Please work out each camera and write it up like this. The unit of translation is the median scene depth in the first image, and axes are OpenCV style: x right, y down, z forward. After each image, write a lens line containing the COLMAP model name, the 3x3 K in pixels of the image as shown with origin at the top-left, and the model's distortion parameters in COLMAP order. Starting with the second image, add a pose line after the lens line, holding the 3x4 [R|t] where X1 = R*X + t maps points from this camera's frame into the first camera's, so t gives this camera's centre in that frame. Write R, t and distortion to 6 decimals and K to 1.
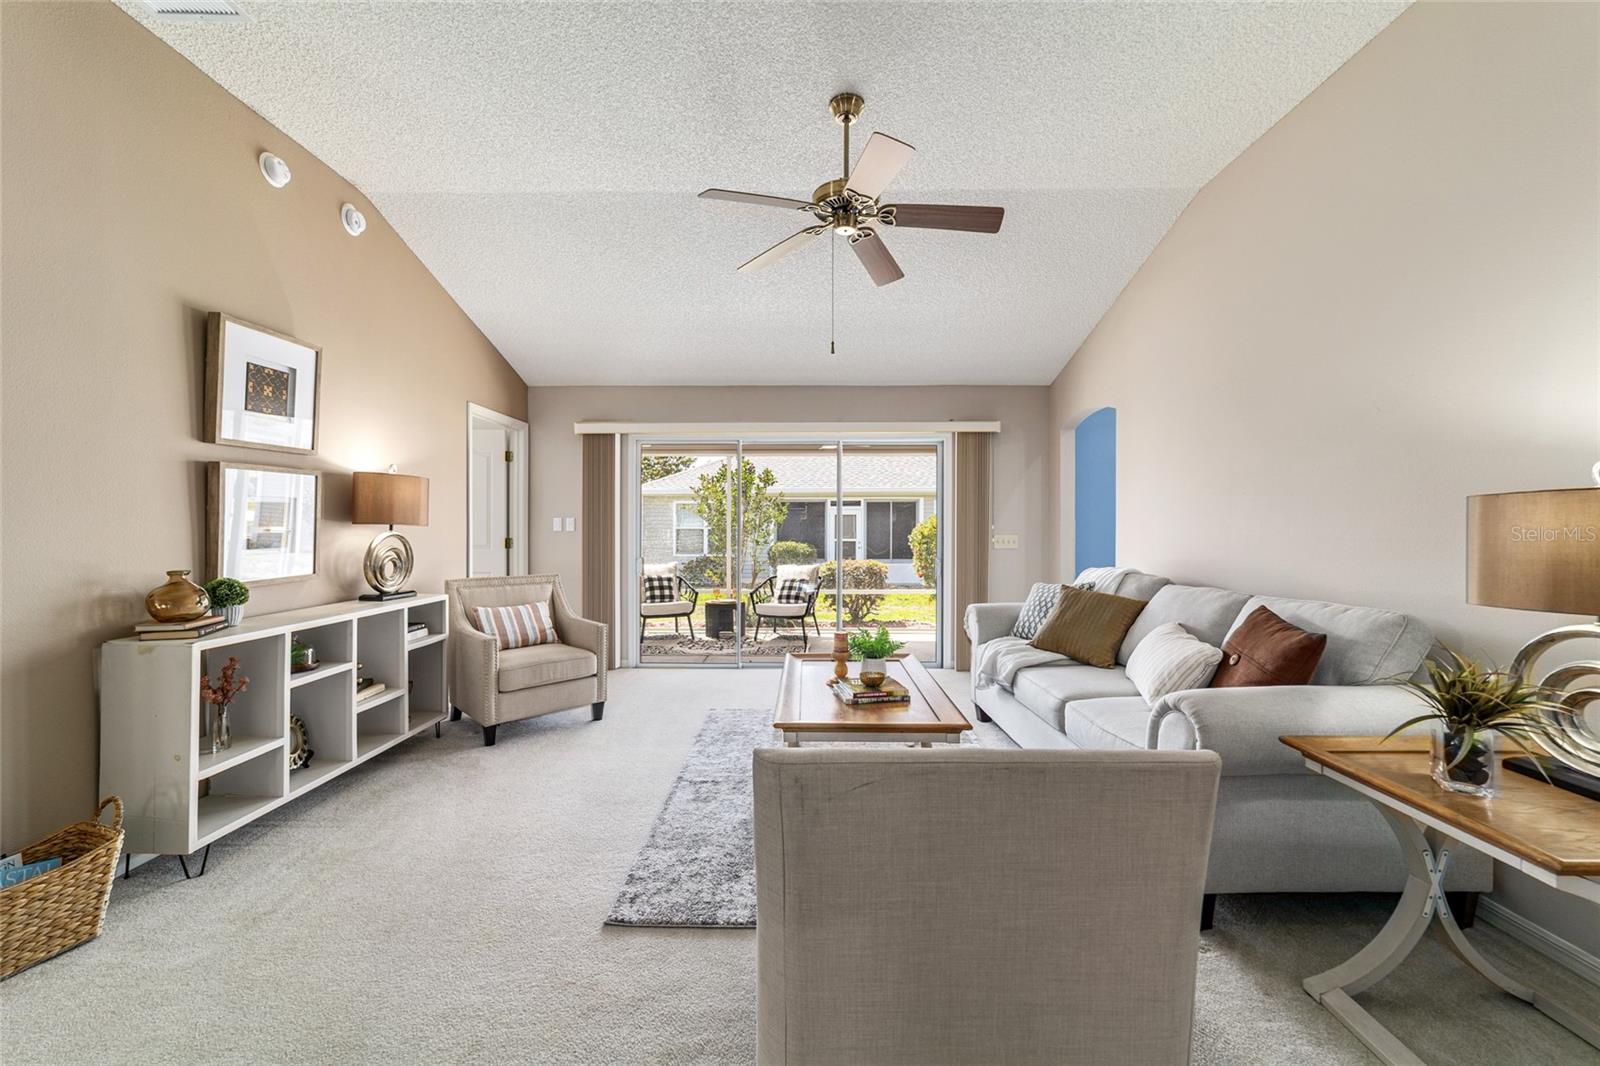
lens RADIAL K [[618.1, 0, 798.5], [0, 618.1, 529.4], [0, 0, 1]] dist [-0.019751, 0.008580]
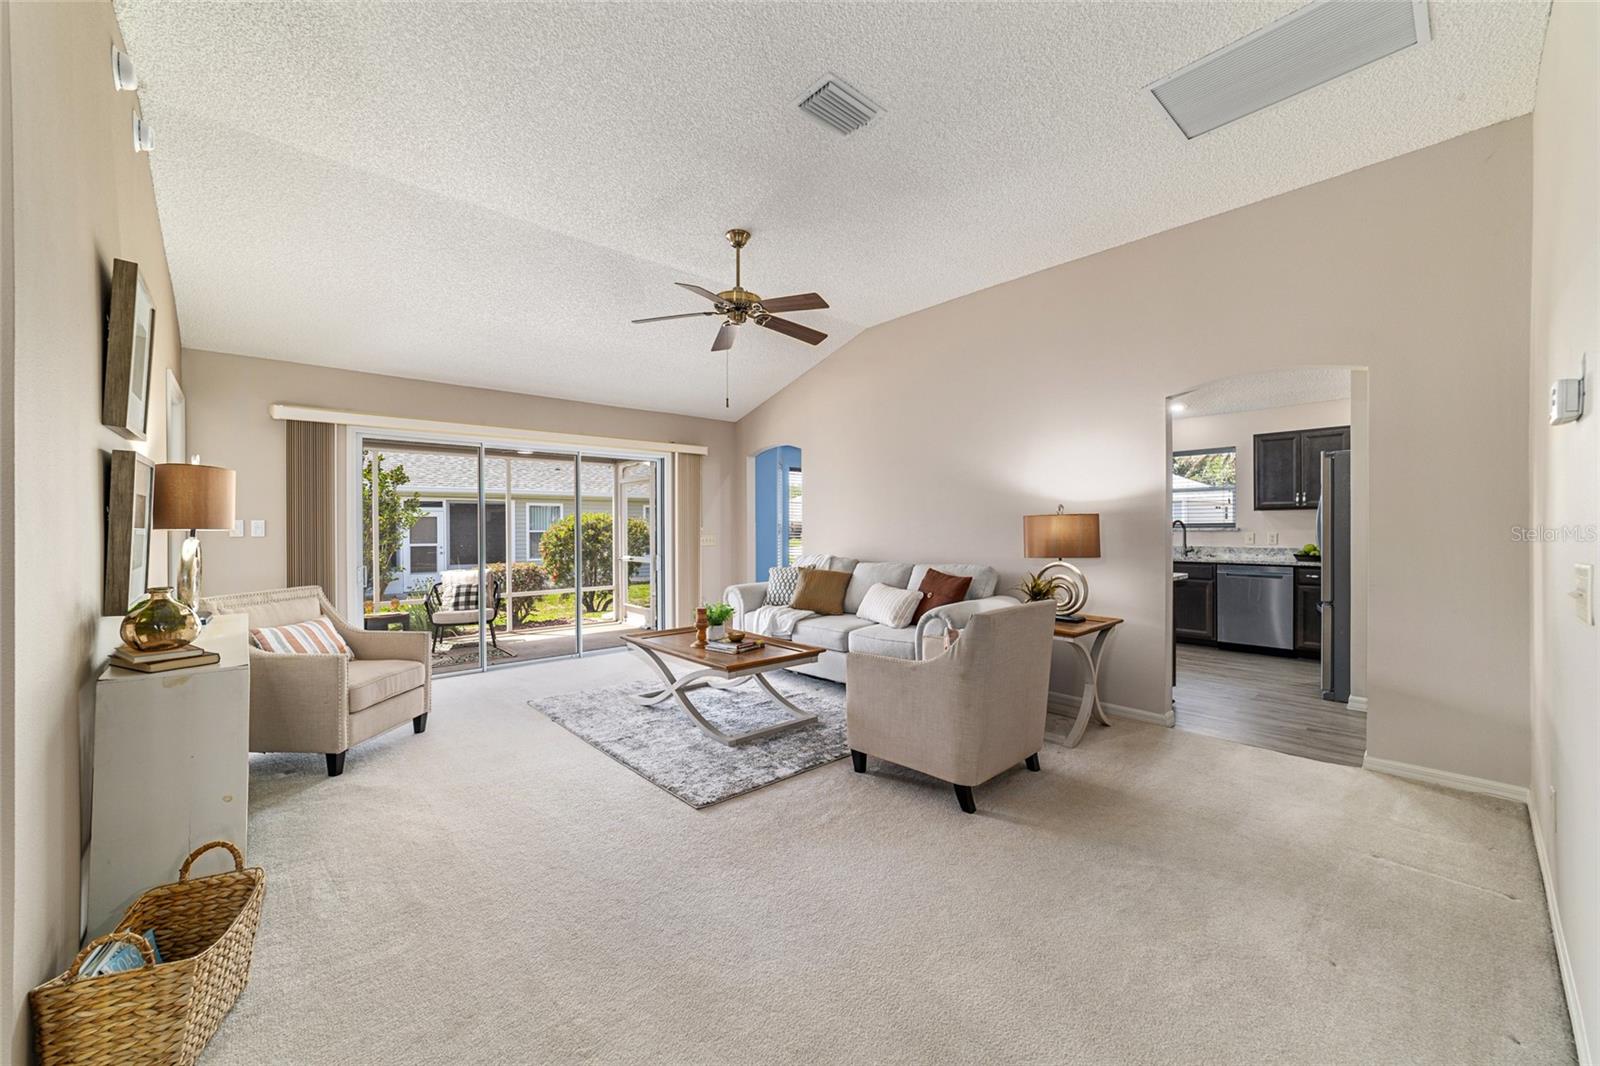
lens RADIAL K [[612.9, 0, 800.0], [0, 612.9, 533.0], [0, 0, 1]] dist [-0.009923, -0.000124]
pose [[0.739334, -0.009961, 0.673266, -0.578254], [0.008450, 0.999949, 0.005516, -0.001874], [-0.673286, 0.001611, 0.739380, -0.112612]]
